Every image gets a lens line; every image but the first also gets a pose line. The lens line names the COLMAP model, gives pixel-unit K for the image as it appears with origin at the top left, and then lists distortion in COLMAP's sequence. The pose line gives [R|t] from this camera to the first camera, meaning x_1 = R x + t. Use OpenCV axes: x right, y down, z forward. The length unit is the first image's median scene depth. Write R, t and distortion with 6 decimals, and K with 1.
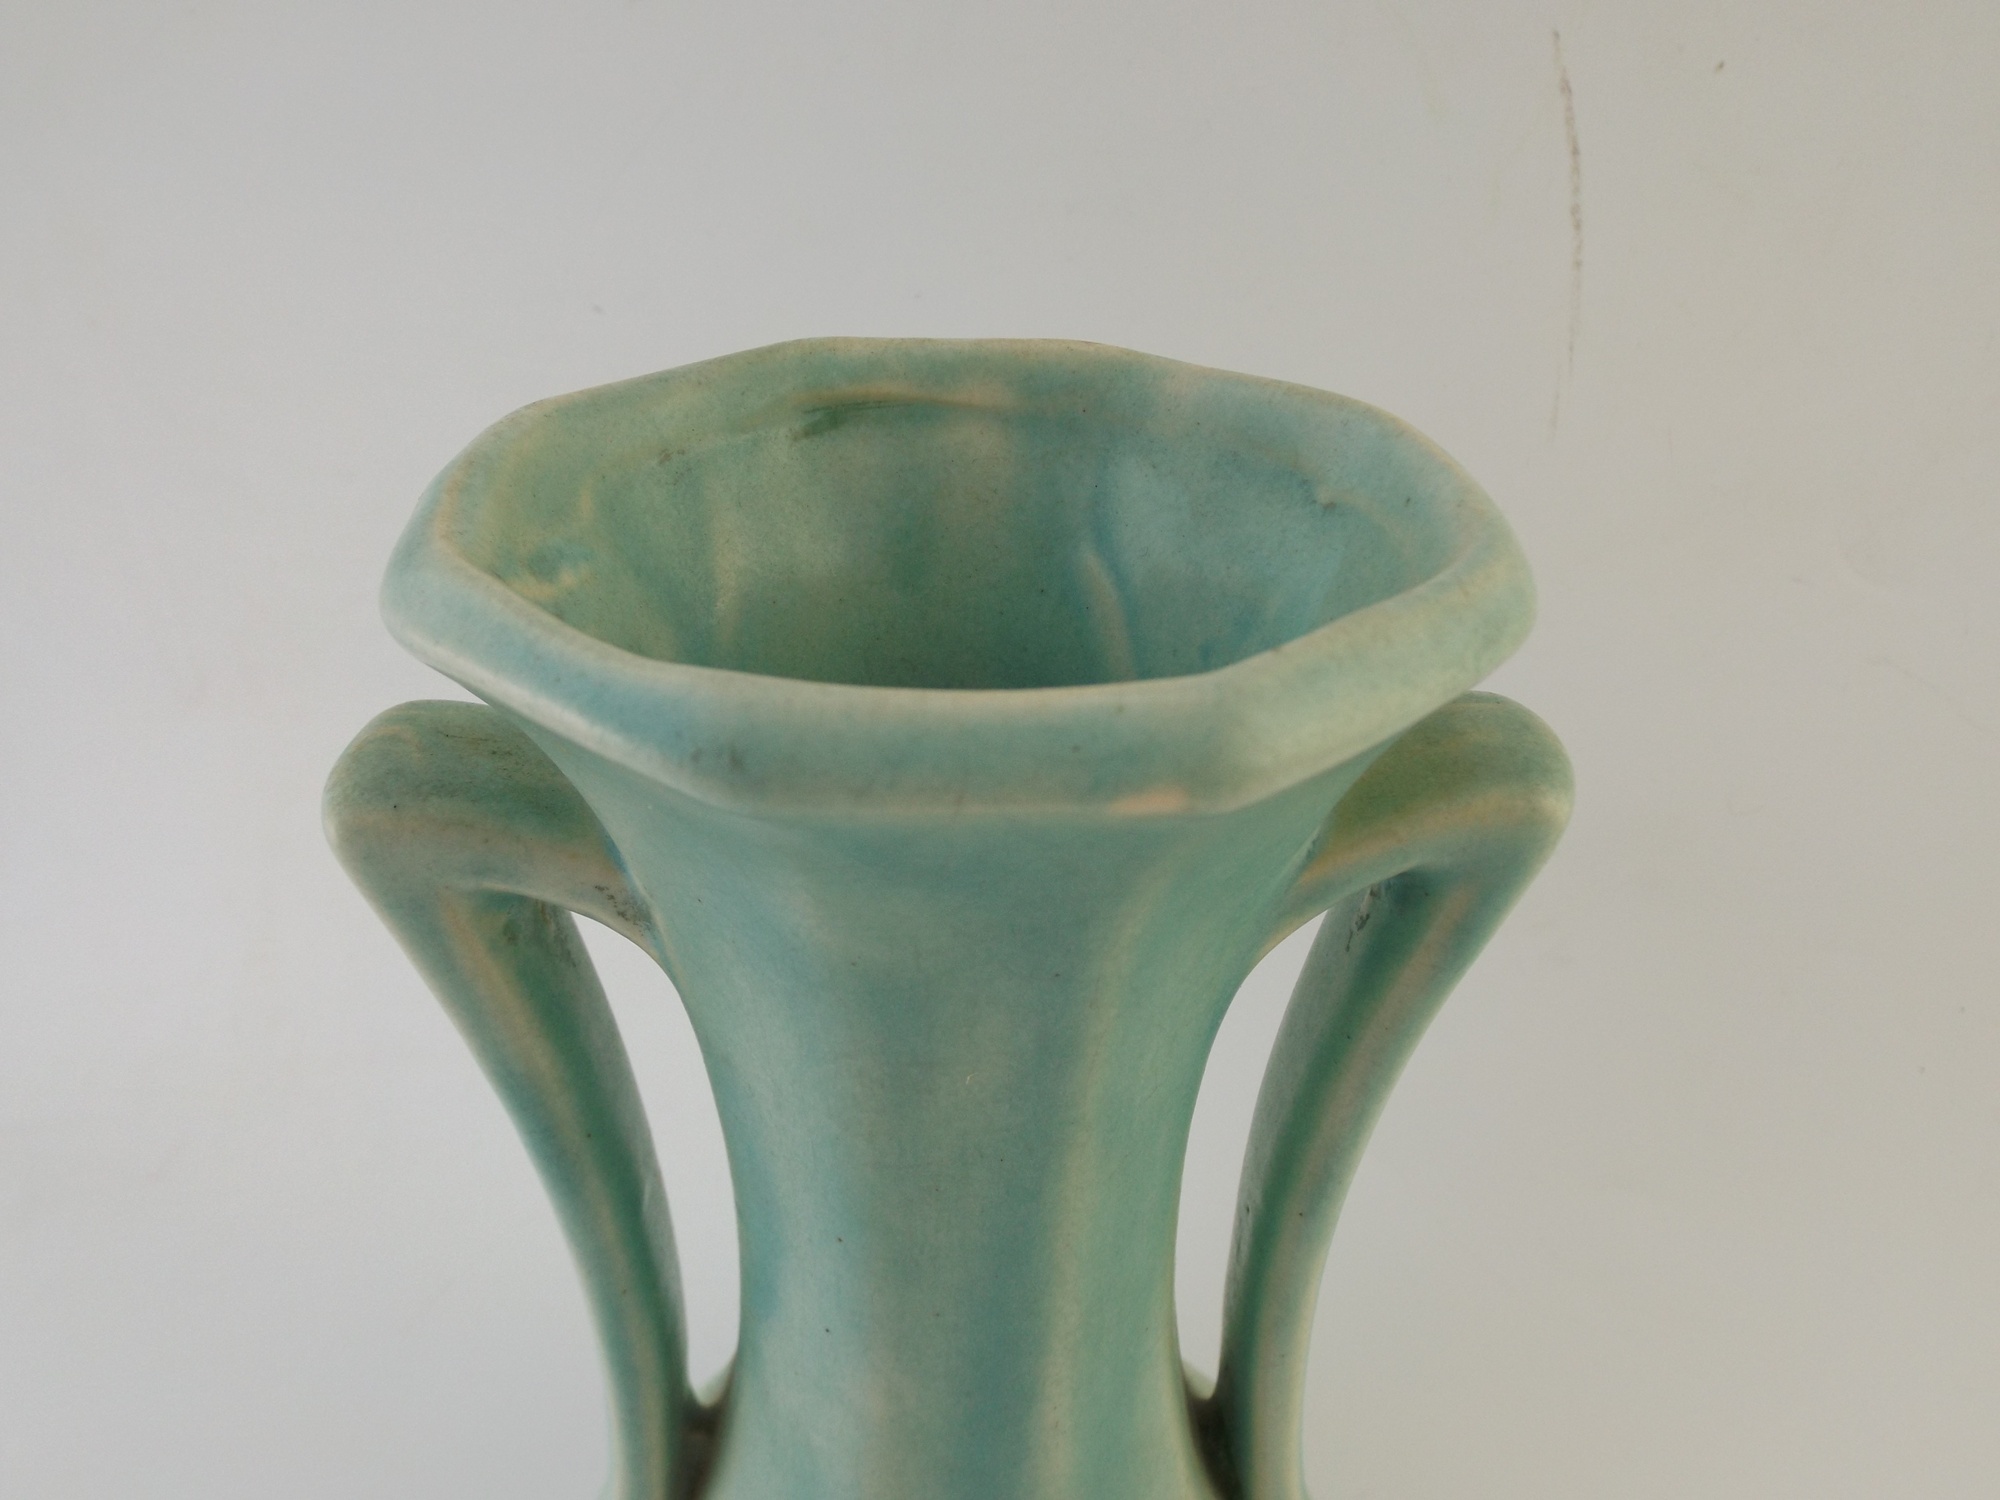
lens RADIAL K [[1708.0, 0, 1000.8], [0, 1708.0, 778.3], [0, 0, 1]] dist [0.090189, -0.140453]
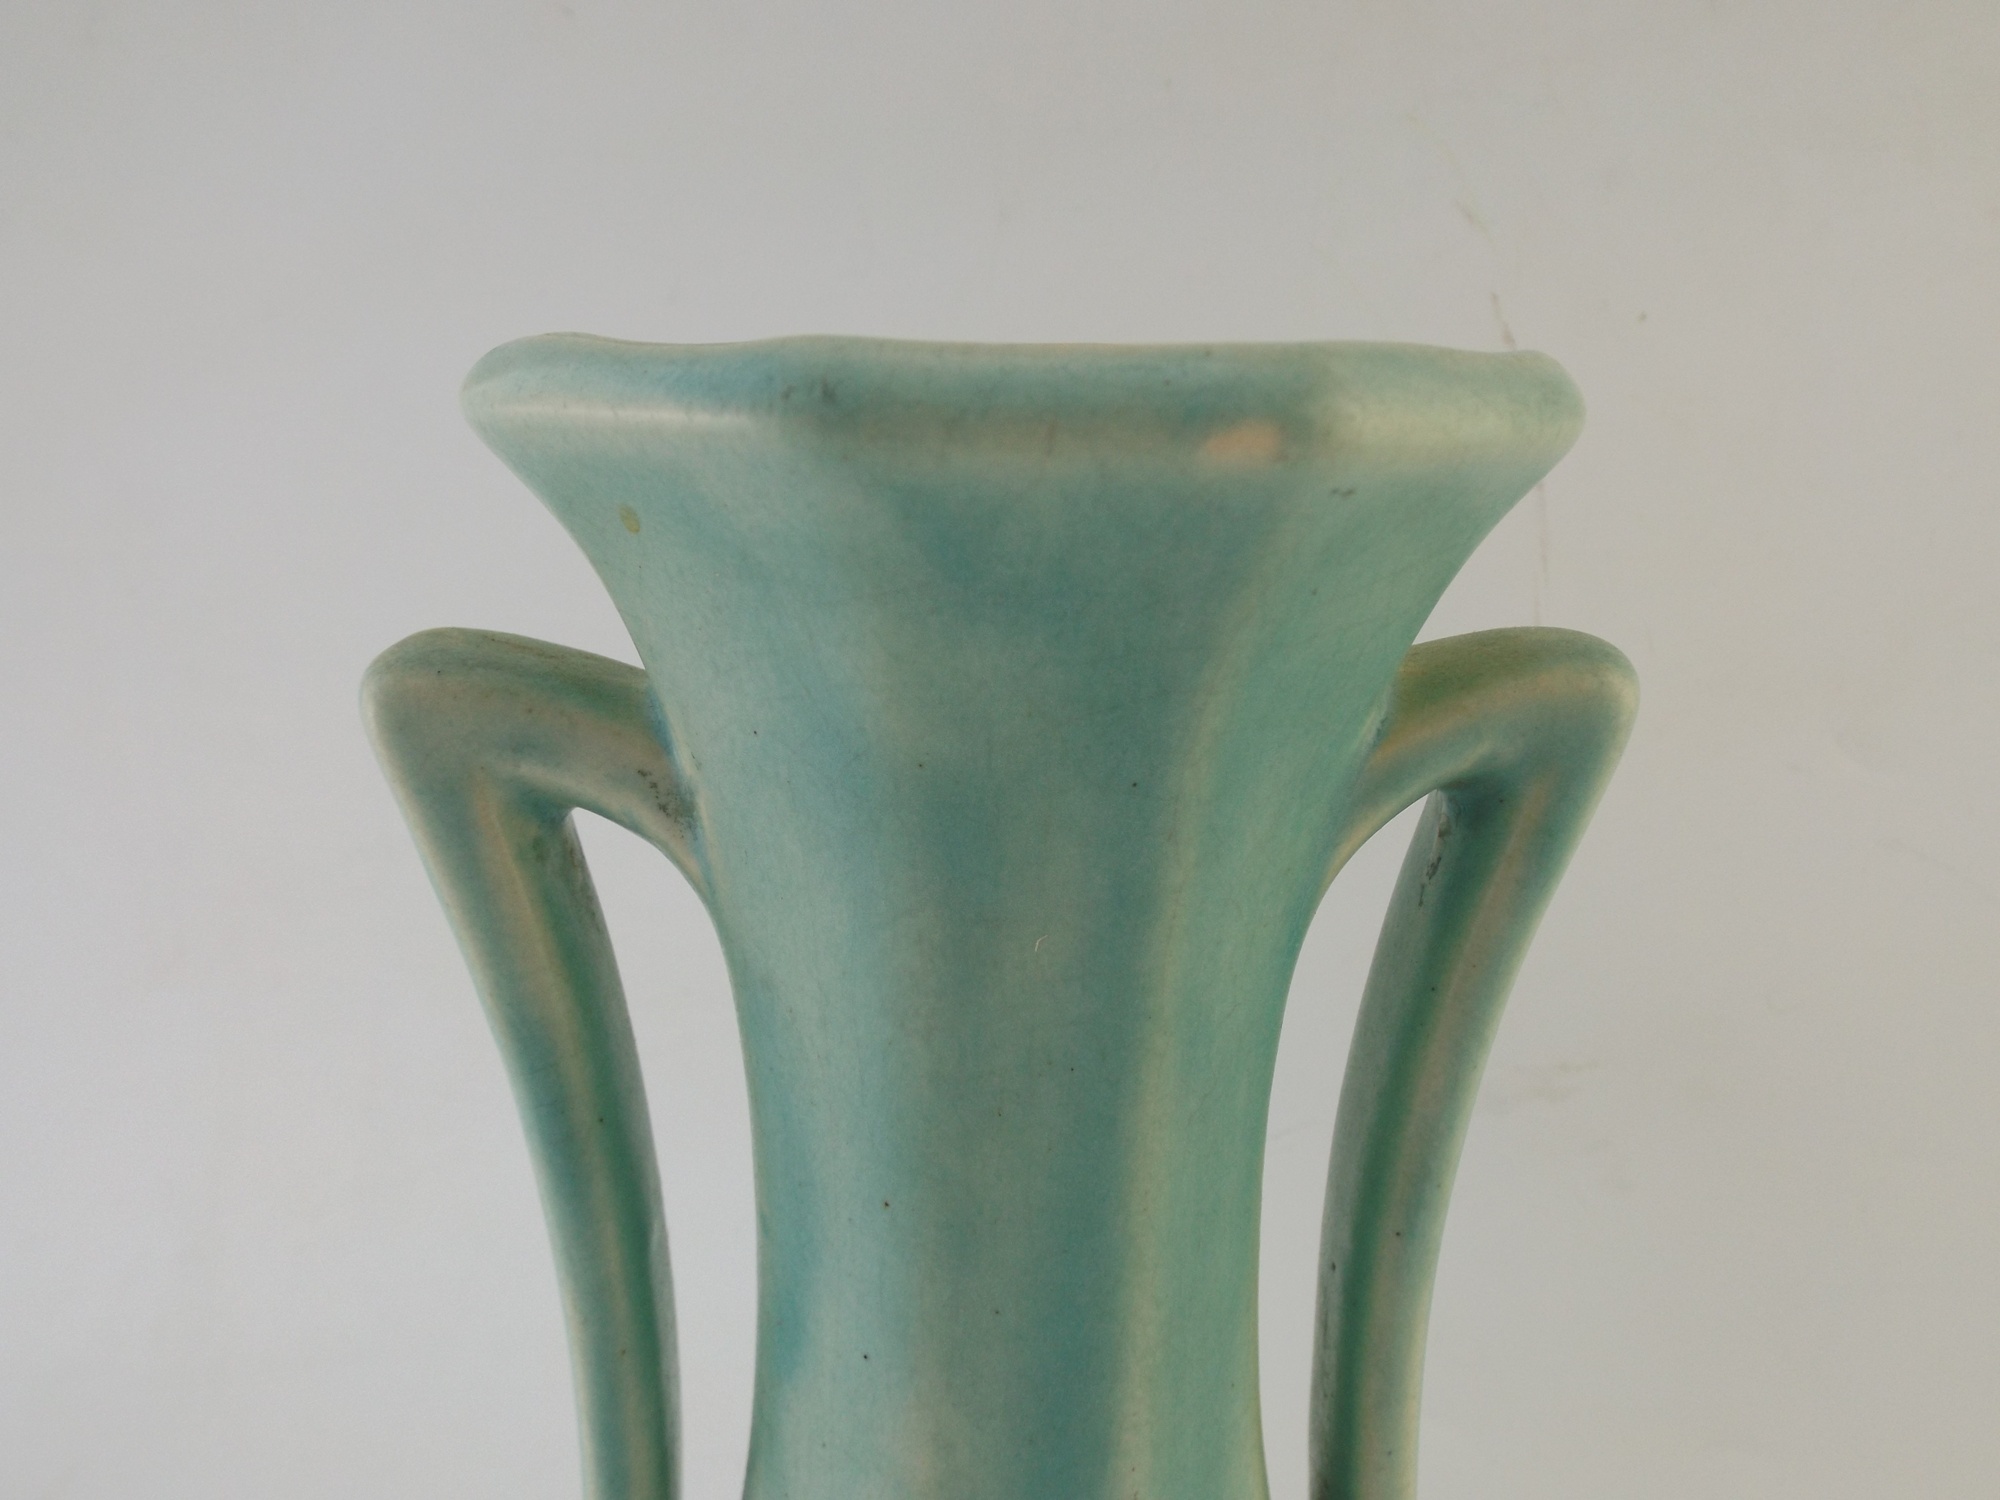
lens RADIAL K [[1708.0, 0, 1000.8], [0, 1708.0, 778.3], [0, 0, 1]] dist [0.090189, -0.140453]
pose [[0.999425, -0.011656, 0.031846, -0.064016], [0.022499, 0.930549, -0.365475, 0.409661], [-0.025374, 0.365981, 0.930276, 0.108562]]
